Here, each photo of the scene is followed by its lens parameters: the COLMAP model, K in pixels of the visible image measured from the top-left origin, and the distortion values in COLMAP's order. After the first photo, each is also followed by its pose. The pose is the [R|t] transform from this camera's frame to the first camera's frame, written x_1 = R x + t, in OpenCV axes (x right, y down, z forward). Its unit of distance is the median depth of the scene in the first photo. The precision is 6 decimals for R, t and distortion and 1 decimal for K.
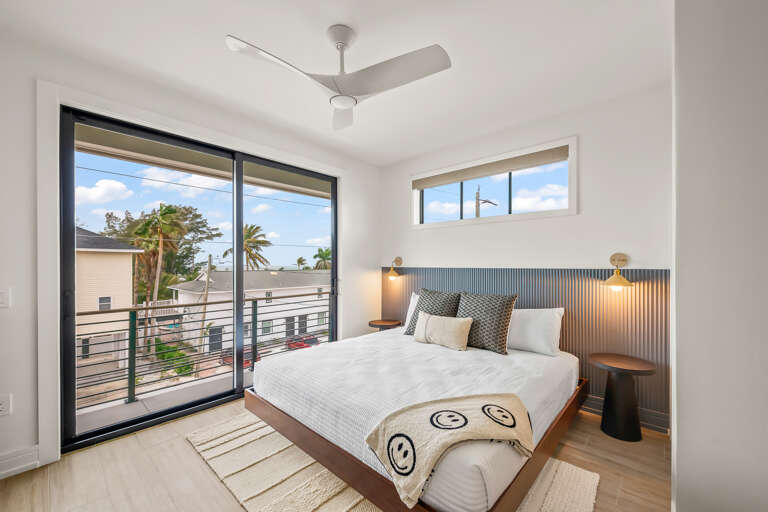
lens RADIAL K [[316.0, 0, 383.0], [0, 316.0, 246.3], [0, 0, 1]] dist [-0.000081, -0.000252]
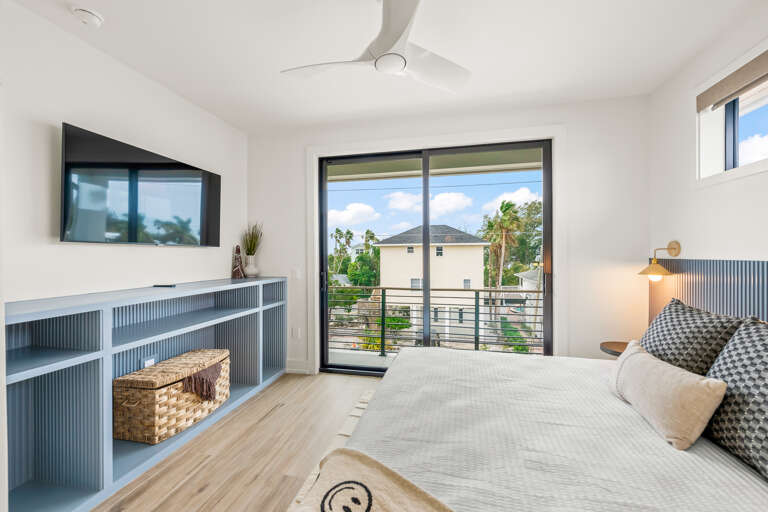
lens RADIAL K [[306.4, 0, 384.0], [0, 306.4, 256.0], [0, 0, 1]] dist [0.001168, 0.000080]
pose [[0.487578, -0.002661, -0.873075, 0.276514], [0.058865, 0.997820, 0.029833, 0.014027], [0.871093, -0.065940, 0.486672, 0.280640]]
